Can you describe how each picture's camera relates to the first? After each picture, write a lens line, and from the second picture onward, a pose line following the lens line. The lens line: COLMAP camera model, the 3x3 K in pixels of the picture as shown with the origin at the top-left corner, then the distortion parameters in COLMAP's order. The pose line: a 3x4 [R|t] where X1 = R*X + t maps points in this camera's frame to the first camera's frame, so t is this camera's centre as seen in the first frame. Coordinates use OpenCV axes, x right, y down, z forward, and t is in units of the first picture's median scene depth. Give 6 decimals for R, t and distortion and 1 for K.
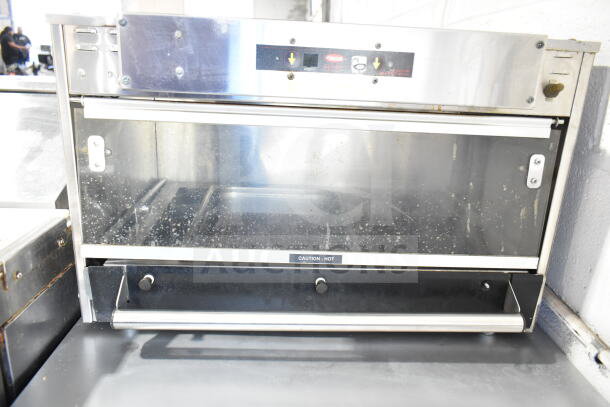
lens RADIAL K [[463.0, 0, 304.0], [0, 463.0, 190.2], [0, 0, 1]] dist [-0.008469, -0.000813]
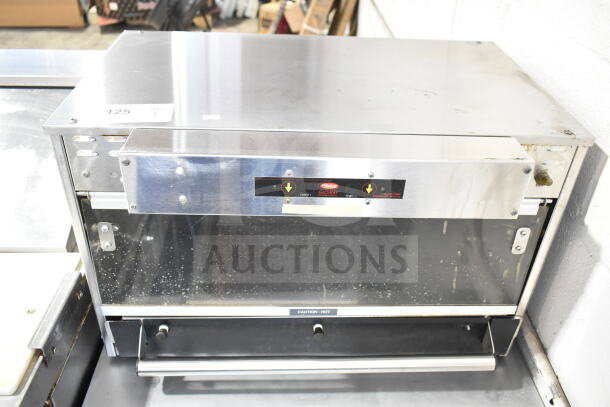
lens RADIAL K [[519.0, 0, 305.0], [0, 519.0, 203.5], [0, 0, 1]] dist [-0.012651, -0.004216]
pose [[0.999972, -0.005970, -0.004431, 0.012581], [0.006990, 0.957861, 0.287148, -0.463651], [0.002530, -0.287171, 0.957876, -0.111497]]
